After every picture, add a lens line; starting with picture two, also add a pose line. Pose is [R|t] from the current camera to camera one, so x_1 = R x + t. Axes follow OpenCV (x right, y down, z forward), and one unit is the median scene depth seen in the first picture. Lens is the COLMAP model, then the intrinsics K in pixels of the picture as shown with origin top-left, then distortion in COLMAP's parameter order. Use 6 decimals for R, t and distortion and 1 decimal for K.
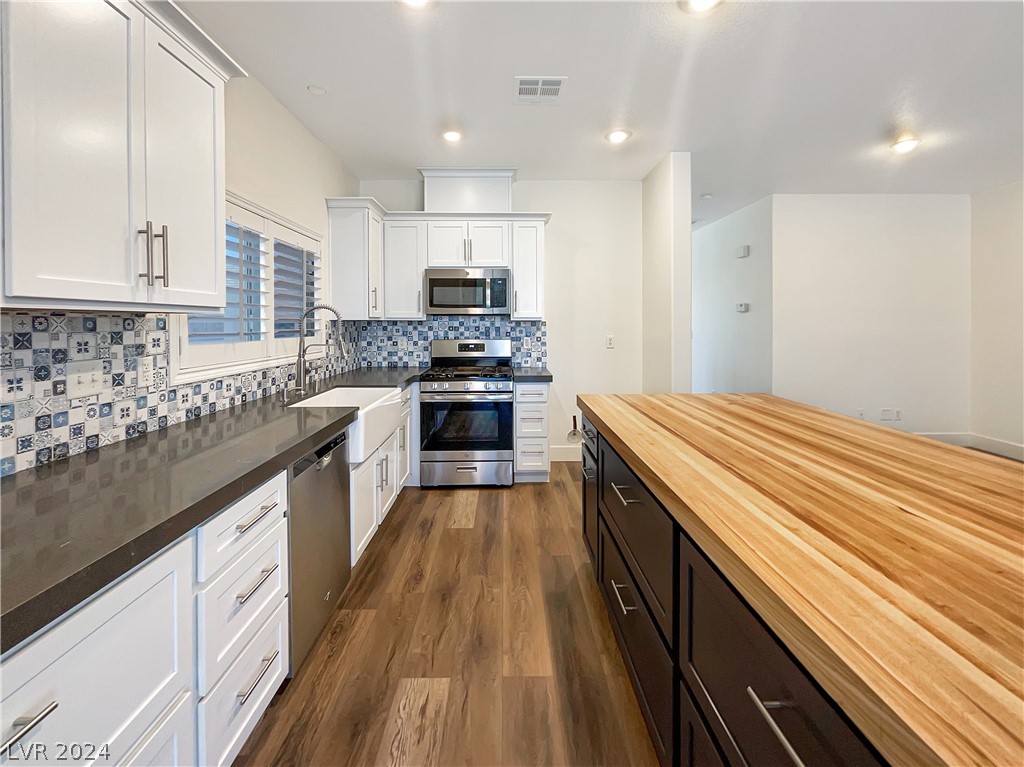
lens RADIAL K [[436.9, 0, 498.0], [0, 436.9, 331.7], [0, 0, 1]] dist [0.001625, -0.000113]
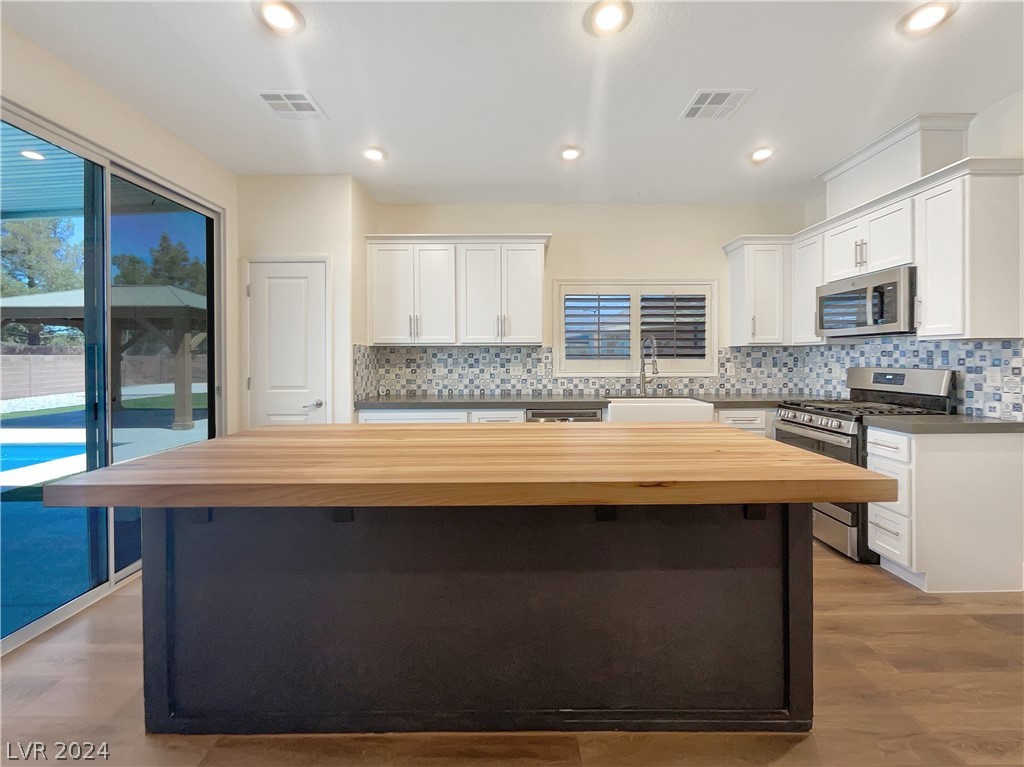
lens RADIAL K [[436.9, 0, 525.4], [0, 436.9, 383.4], [0, 0, 1]] dist [0.001625, -0.000113]
pose [[0.001128, 0.060034, -0.998196, 1.378715], [-0.016519, 0.998061, 0.060007, 0.019285], [0.999863, 0.016421, 0.002117, 0.747081]]
